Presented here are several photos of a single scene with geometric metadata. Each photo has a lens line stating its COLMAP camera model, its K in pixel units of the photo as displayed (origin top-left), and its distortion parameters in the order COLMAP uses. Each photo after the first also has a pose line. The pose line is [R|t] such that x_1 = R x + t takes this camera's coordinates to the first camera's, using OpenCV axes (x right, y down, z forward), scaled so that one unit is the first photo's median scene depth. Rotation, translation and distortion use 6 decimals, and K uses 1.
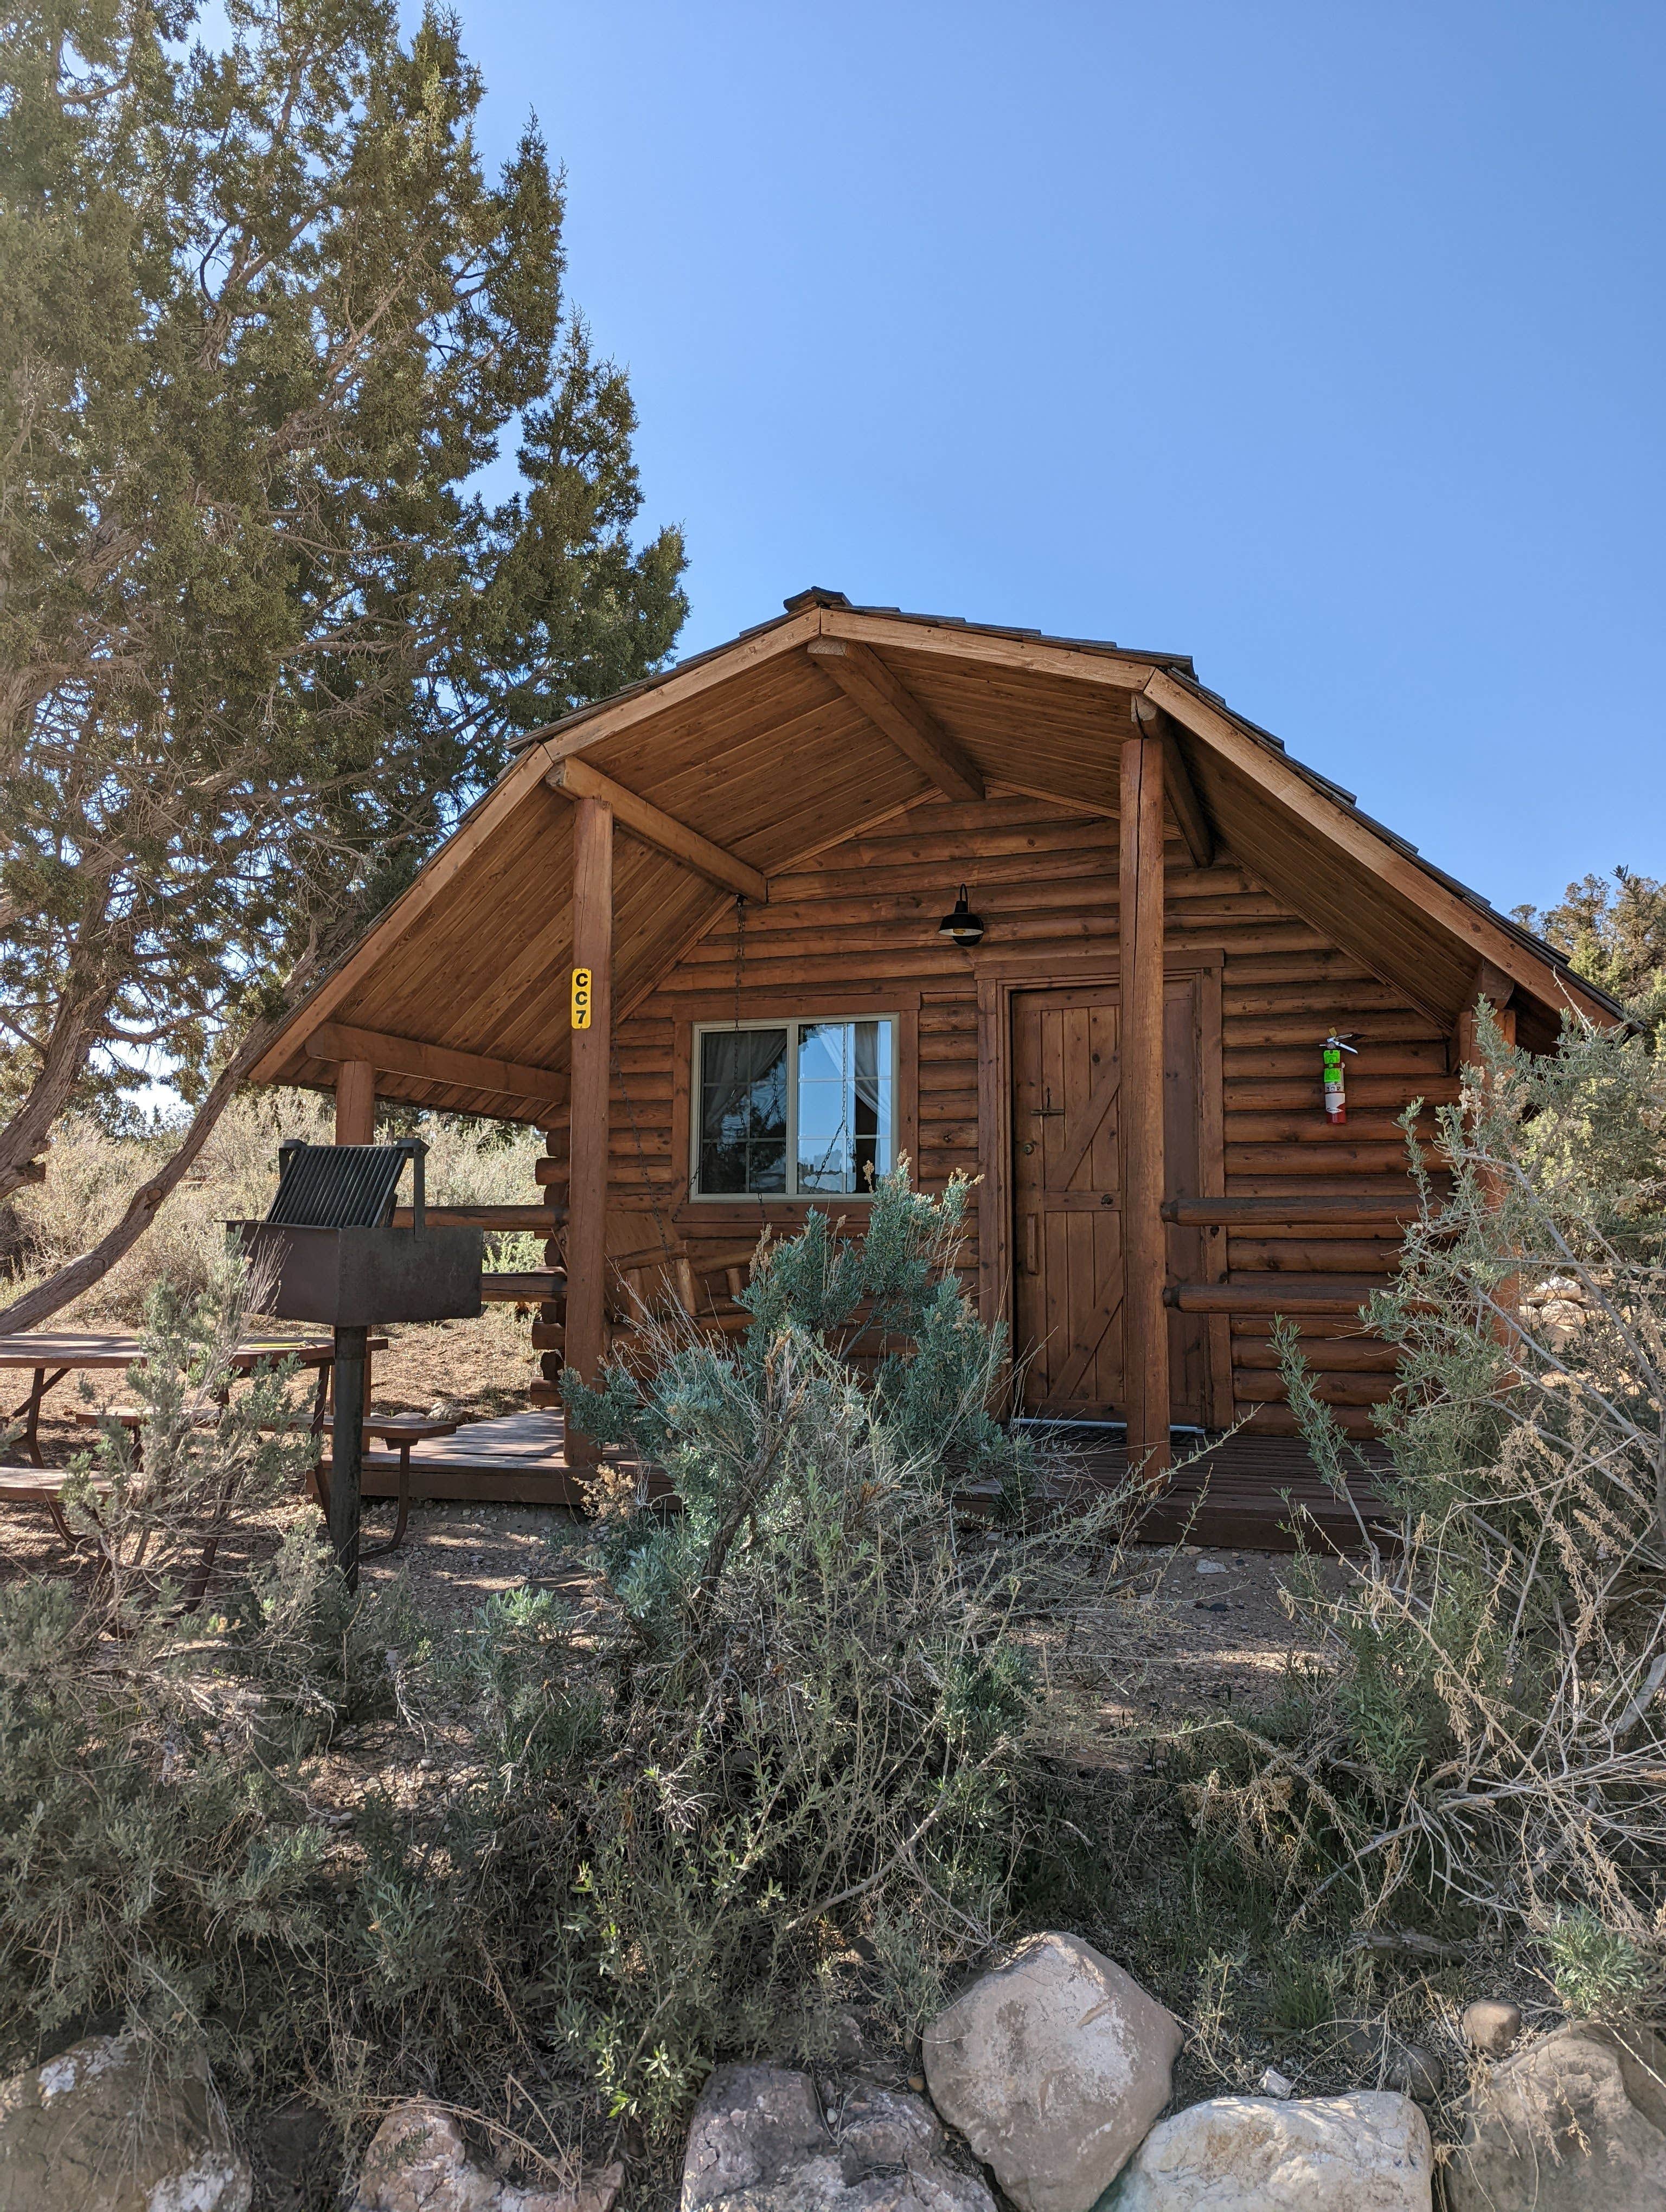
lens RADIAL K [[1508.6, 0, 832.8], [0, 1508.6, 1105.9], [0, 0, 1]] dist [-0.002478, -0.007151]
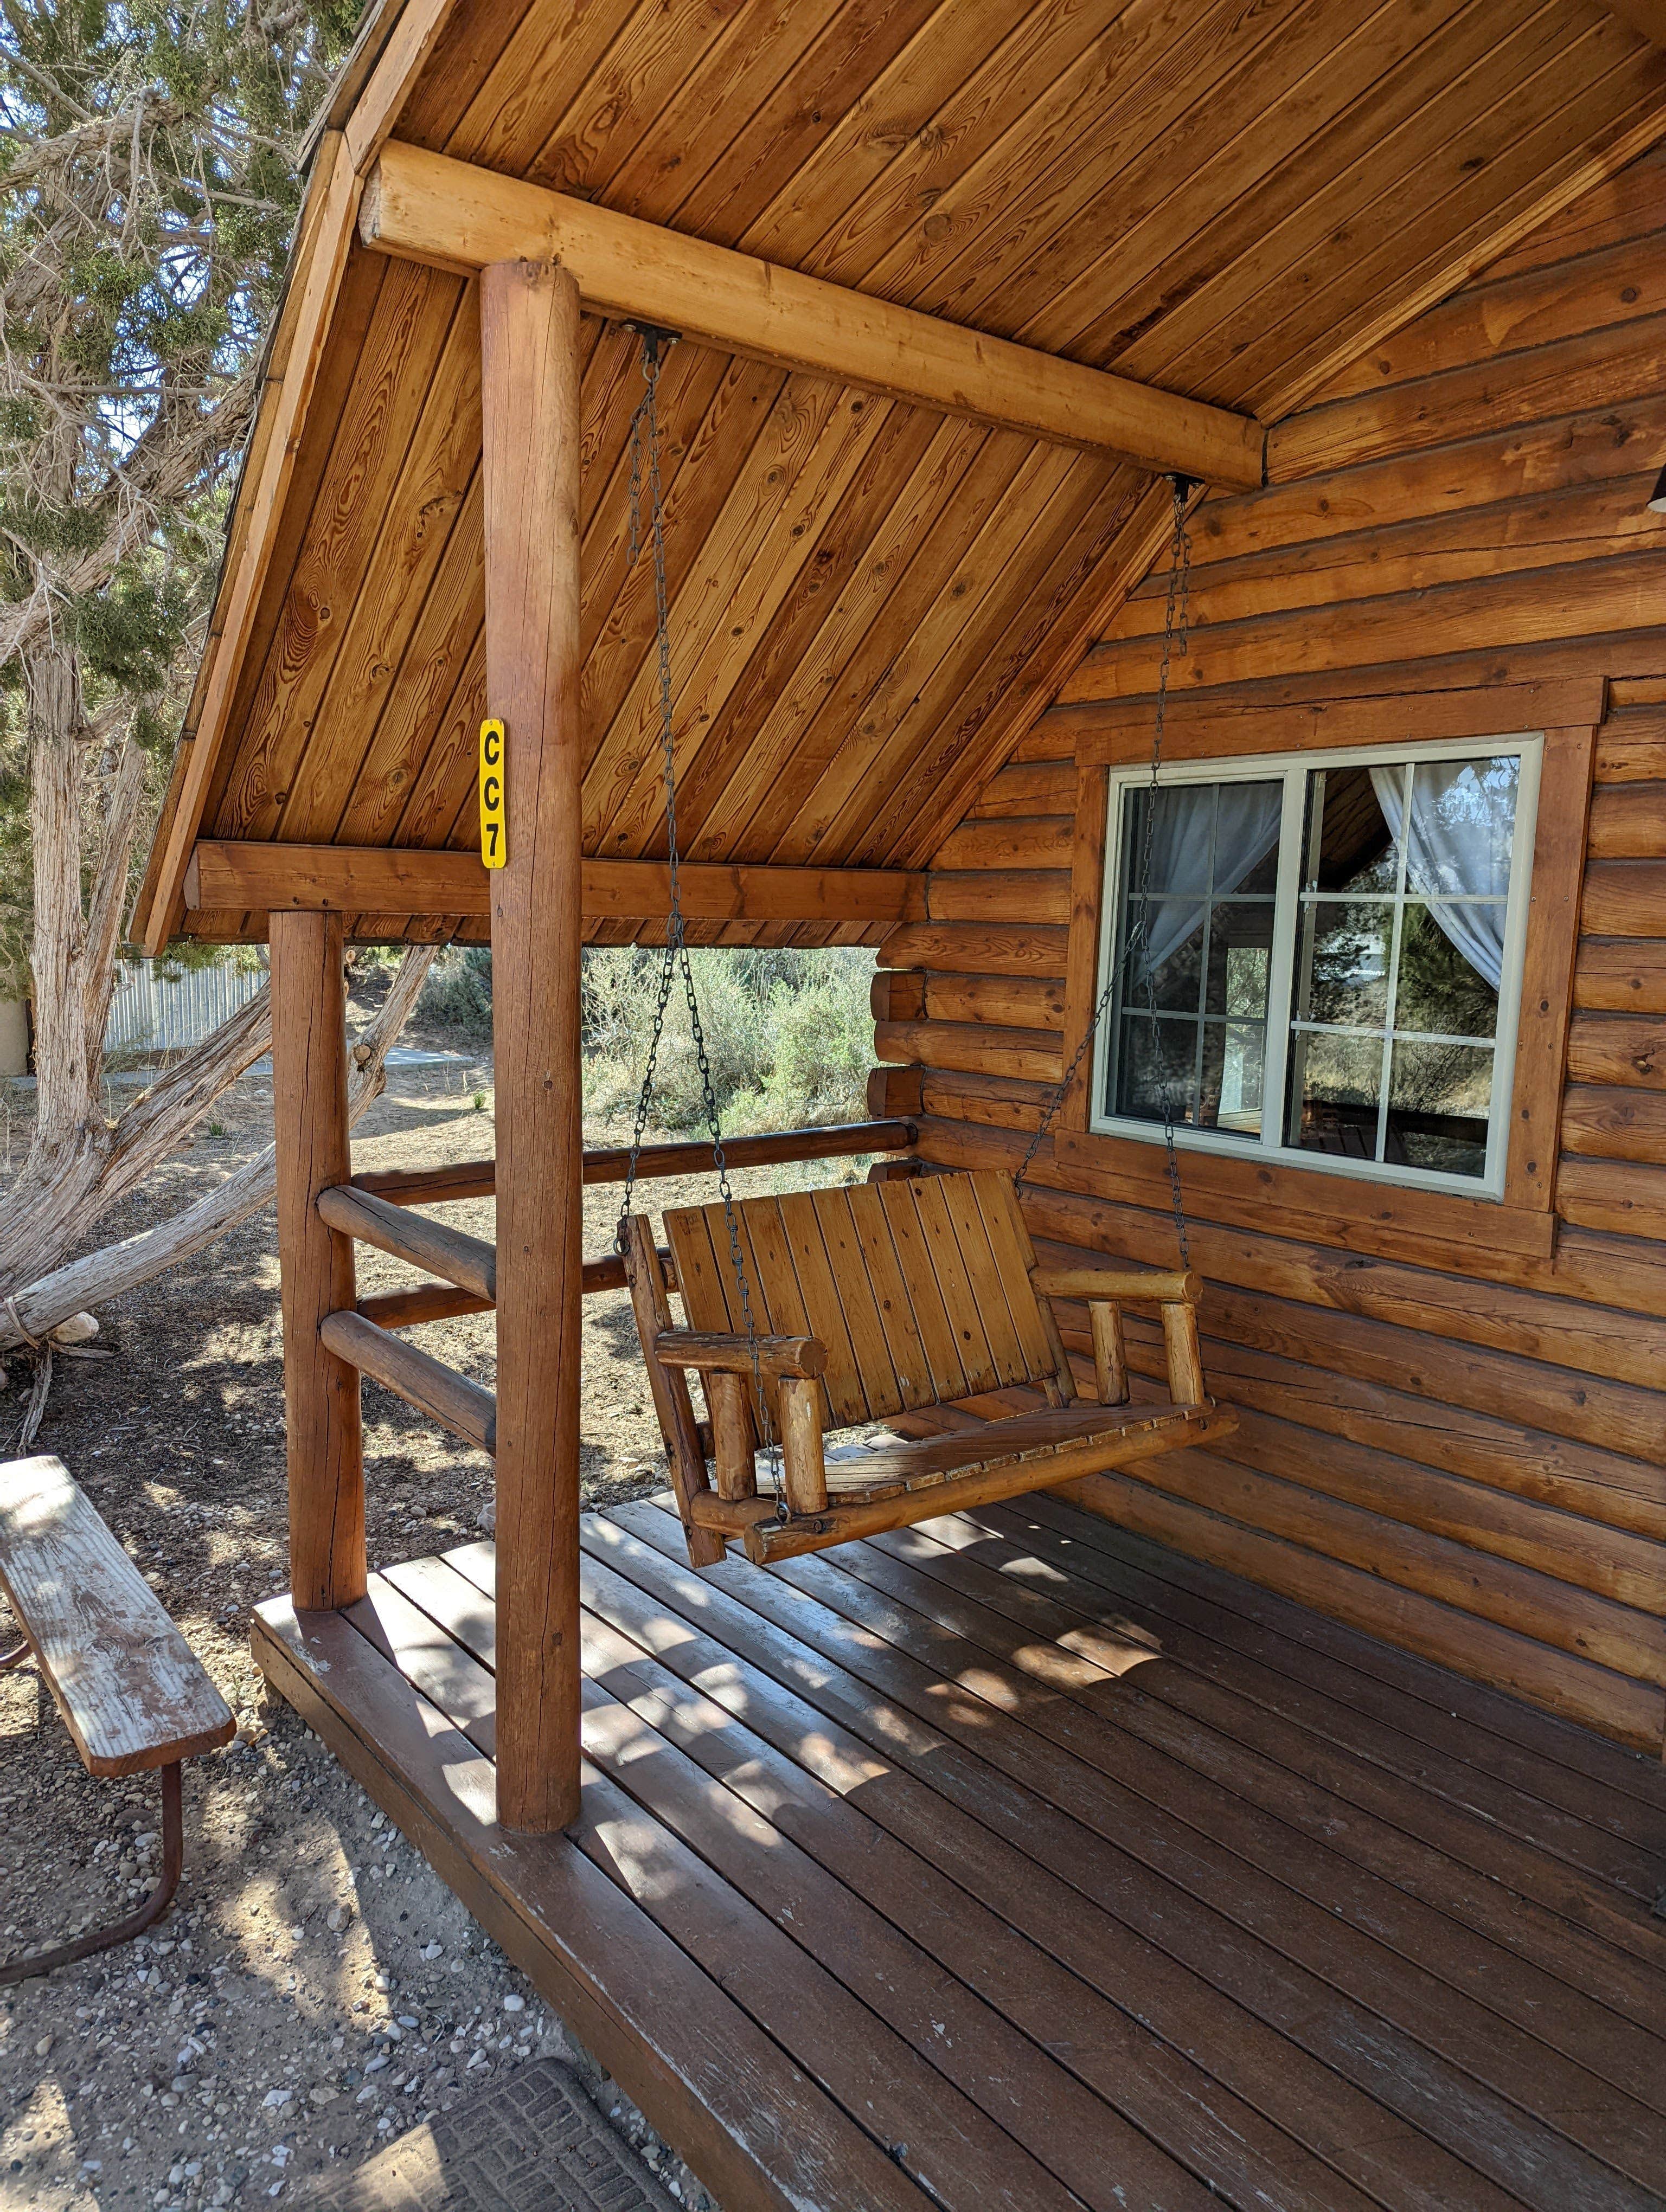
lens RADIAL K [[1508.6, 0, 831.8], [0, 1508.6, 1111.4], [0, 0, 1]] dist [-0.002478, -0.007151]
pose [[0.827492, 0.093758, -0.553594, 0.115208], [0.034709, 0.975532, 0.217101, -0.056463], [0.560403, -0.198864, 0.803991, 0.543599]]
